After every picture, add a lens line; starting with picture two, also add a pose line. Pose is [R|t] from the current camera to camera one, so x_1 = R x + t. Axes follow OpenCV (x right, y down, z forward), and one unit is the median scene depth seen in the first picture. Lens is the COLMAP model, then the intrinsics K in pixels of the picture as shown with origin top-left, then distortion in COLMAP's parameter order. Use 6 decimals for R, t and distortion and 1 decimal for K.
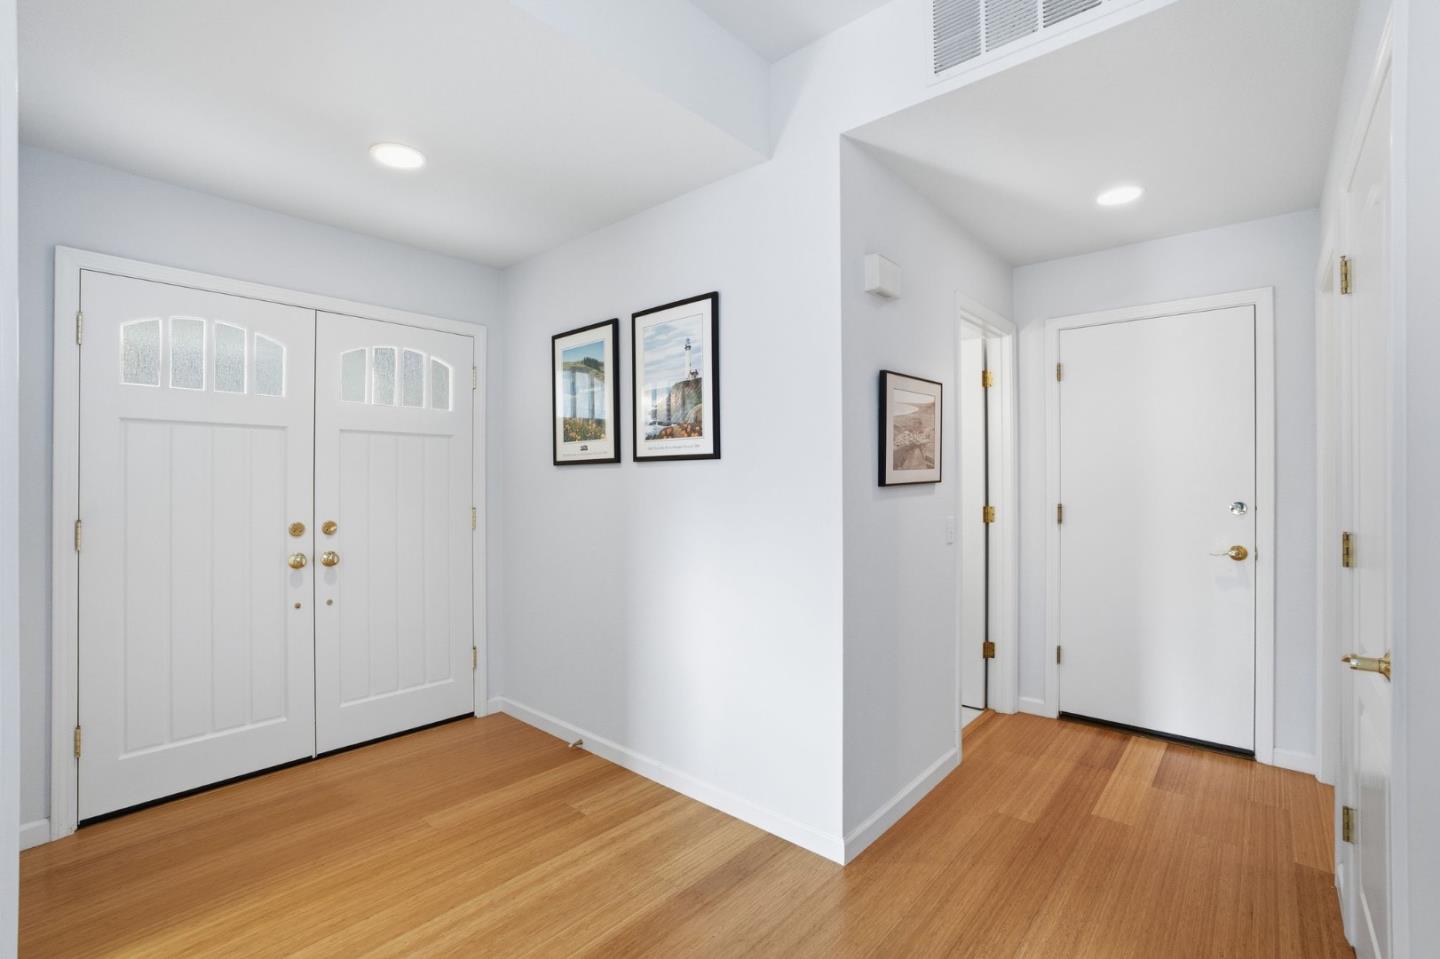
lens RADIAL K [[662.4, 0, 720.0], [0, 662.4, 480.0], [0, 0, 1]] dist [-0.021163, 0.001309]
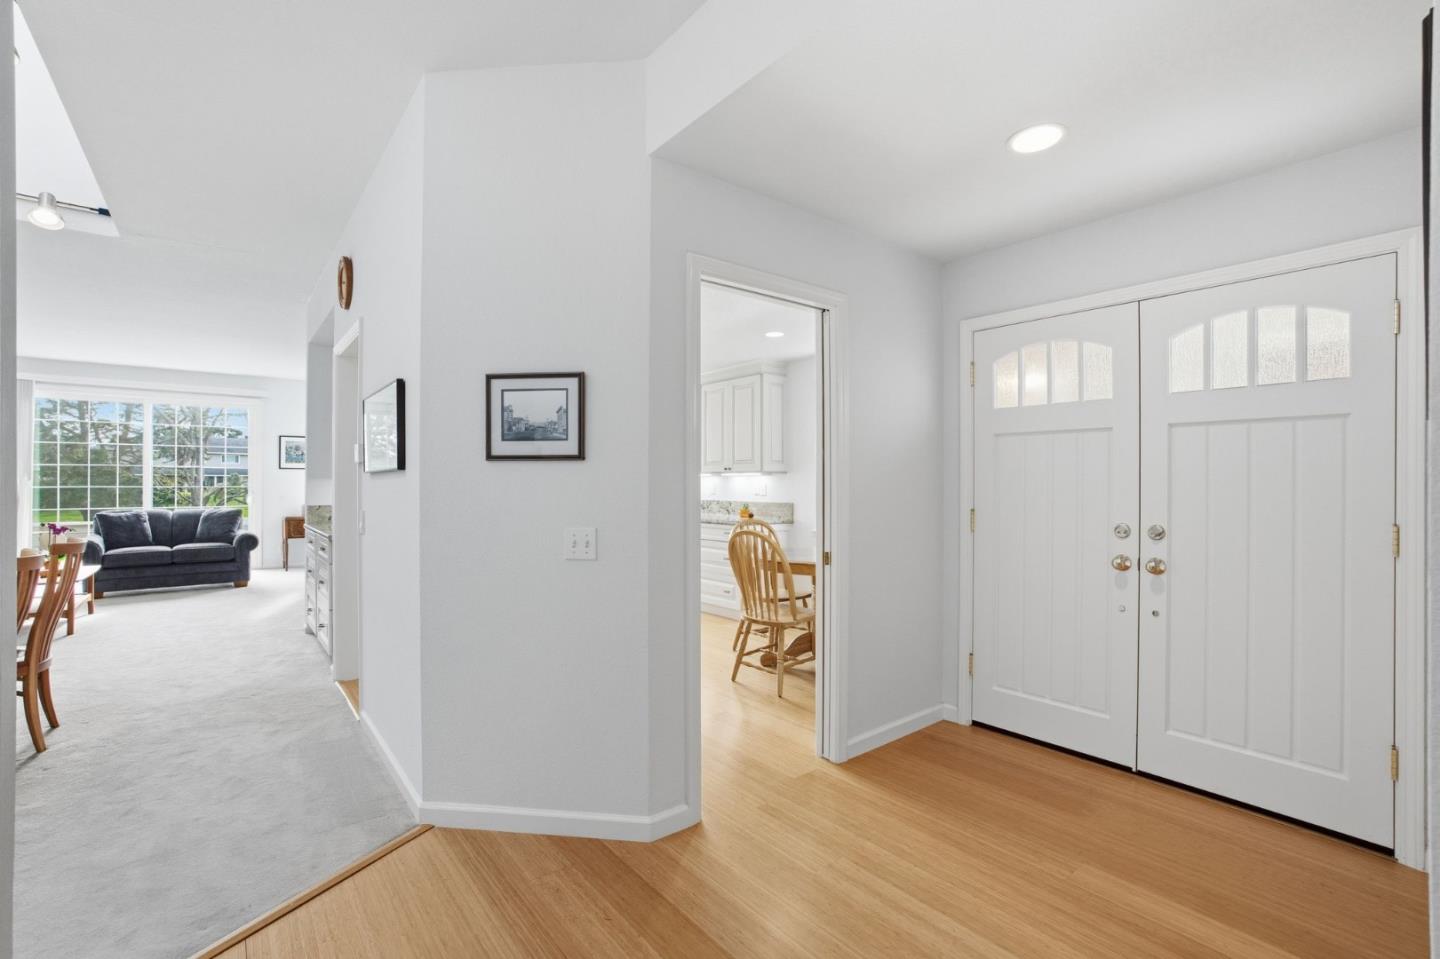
lens RADIAL K [[662.4, 0, 733.8], [0, 662.4, 483.9], [0, 0, 1]] dist [-0.021163, 0.001309]
pose [[-0.193069, -0.000302, -0.981185, 0.440190], [-0.003719, 0.999993, 0.000424, 0.007049], [0.981178, 0.003731, -0.193068, 0.626087]]
